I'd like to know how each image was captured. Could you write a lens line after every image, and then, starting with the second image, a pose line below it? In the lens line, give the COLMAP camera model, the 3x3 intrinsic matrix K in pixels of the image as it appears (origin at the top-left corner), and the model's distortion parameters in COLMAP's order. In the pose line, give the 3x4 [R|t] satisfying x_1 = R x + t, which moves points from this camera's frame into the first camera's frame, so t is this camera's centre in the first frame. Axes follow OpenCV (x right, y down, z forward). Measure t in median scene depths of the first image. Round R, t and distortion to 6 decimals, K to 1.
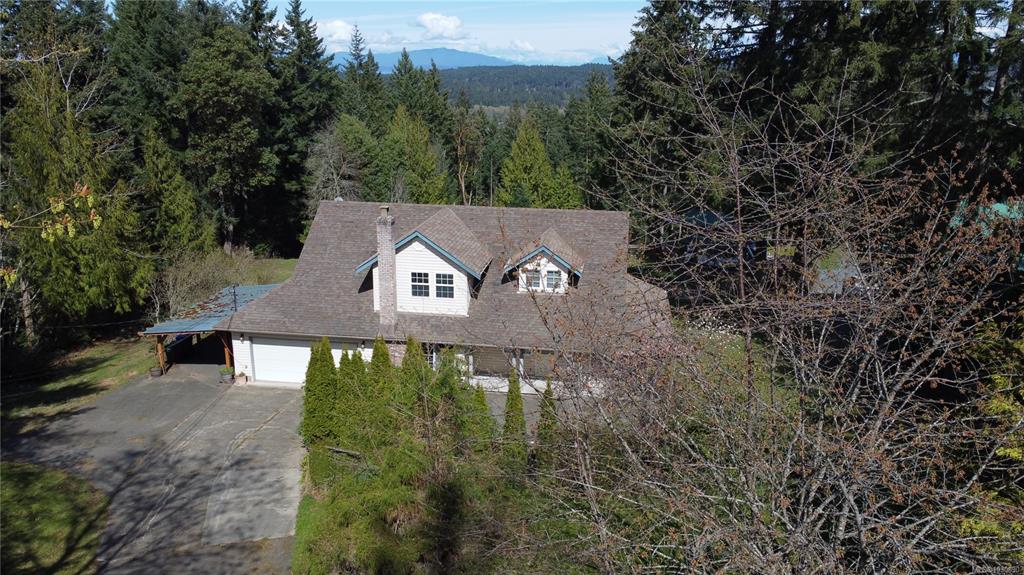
lens RADIAL K [[767.9, 0, 515.4], [0, 767.9, 288.9], [0, 0, 1]] dist [0.001070, -0.005186]
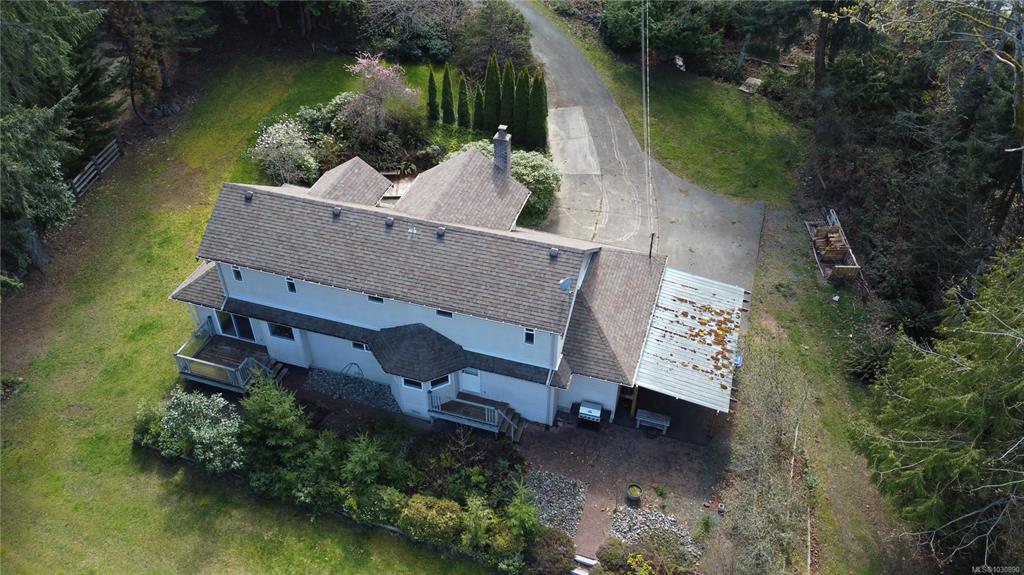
lens RADIAL K [[767.9, 0, 510.6], [0, 767.9, 290.0], [0, 0, 1]] dist [0.001070, -0.005186]
pose [[-0.985607, -0.118266, 0.120800, -0.311964], [0.028740, 0.586941, 0.809119, -0.769925], [-0.166593, 0.800945, -0.575094, 1.648458]]
